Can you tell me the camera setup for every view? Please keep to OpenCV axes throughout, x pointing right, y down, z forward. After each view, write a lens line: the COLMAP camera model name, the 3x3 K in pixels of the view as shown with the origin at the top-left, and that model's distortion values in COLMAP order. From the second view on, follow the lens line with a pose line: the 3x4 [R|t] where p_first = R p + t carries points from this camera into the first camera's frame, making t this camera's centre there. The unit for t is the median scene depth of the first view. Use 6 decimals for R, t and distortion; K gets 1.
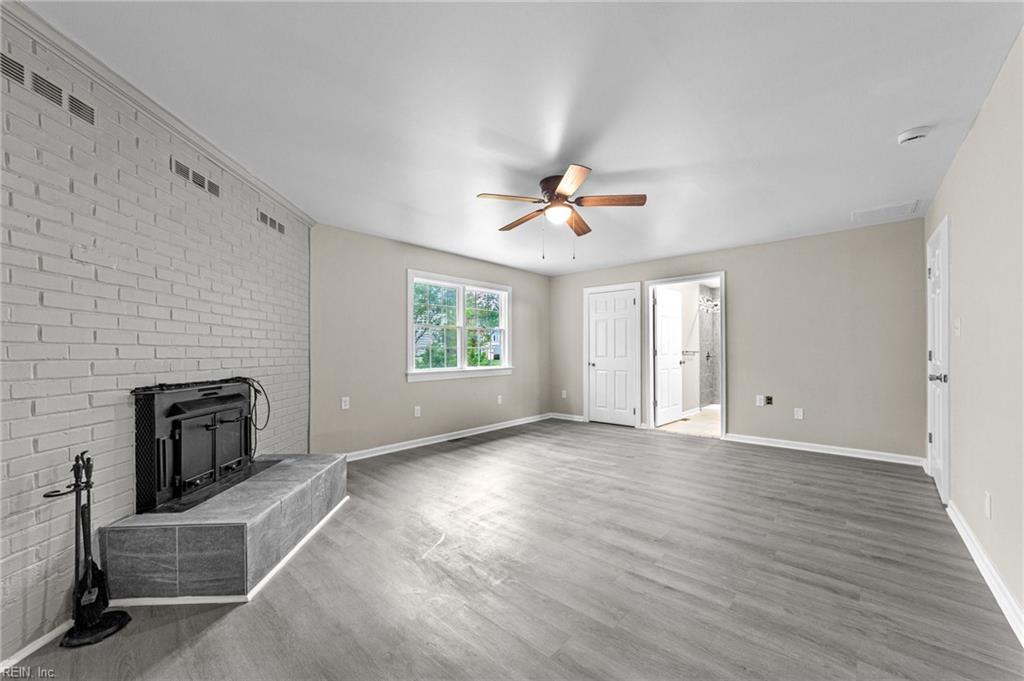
lens RADIAL K [[392.1, 0, 503.7], [0, 392.1, 347.7], [0, 0, 1]] dist [-0.016830, 0.008261]
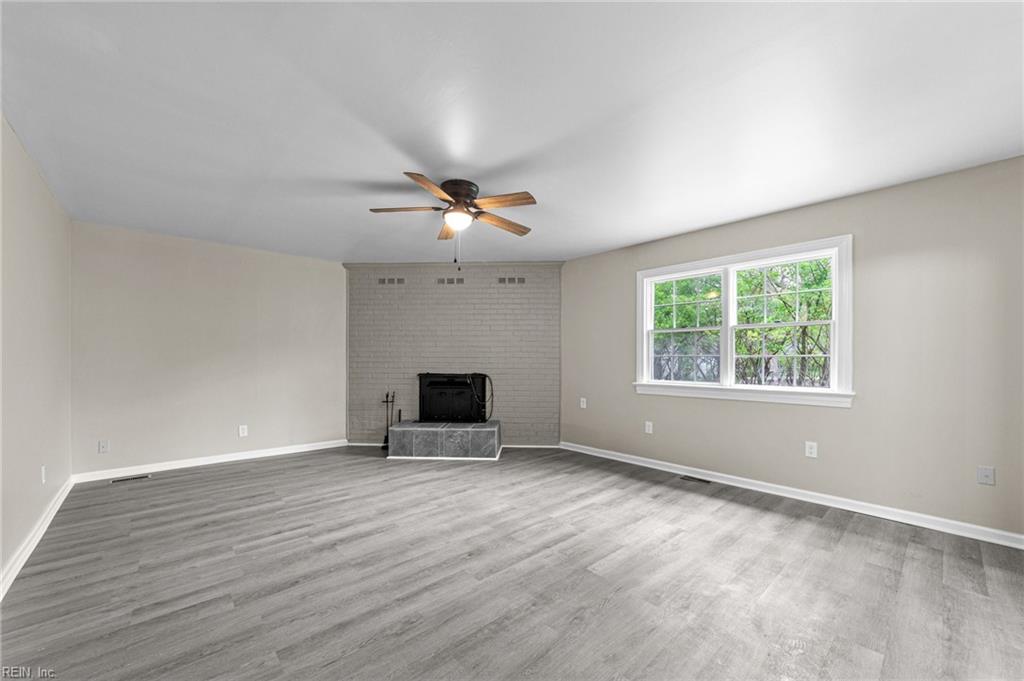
lens RADIAL K [[390.2, 0, 516.1], [0, 390.2, 347.8], [0, 0, 1]] dist [-0.018686, 0.008046]
pose [[-0.075064, -0.022307, -0.996929, 1.399938], [0.009590, 0.999687, -0.023091, -0.002685], [0.997133, -0.011294, -0.074827, 1.566961]]
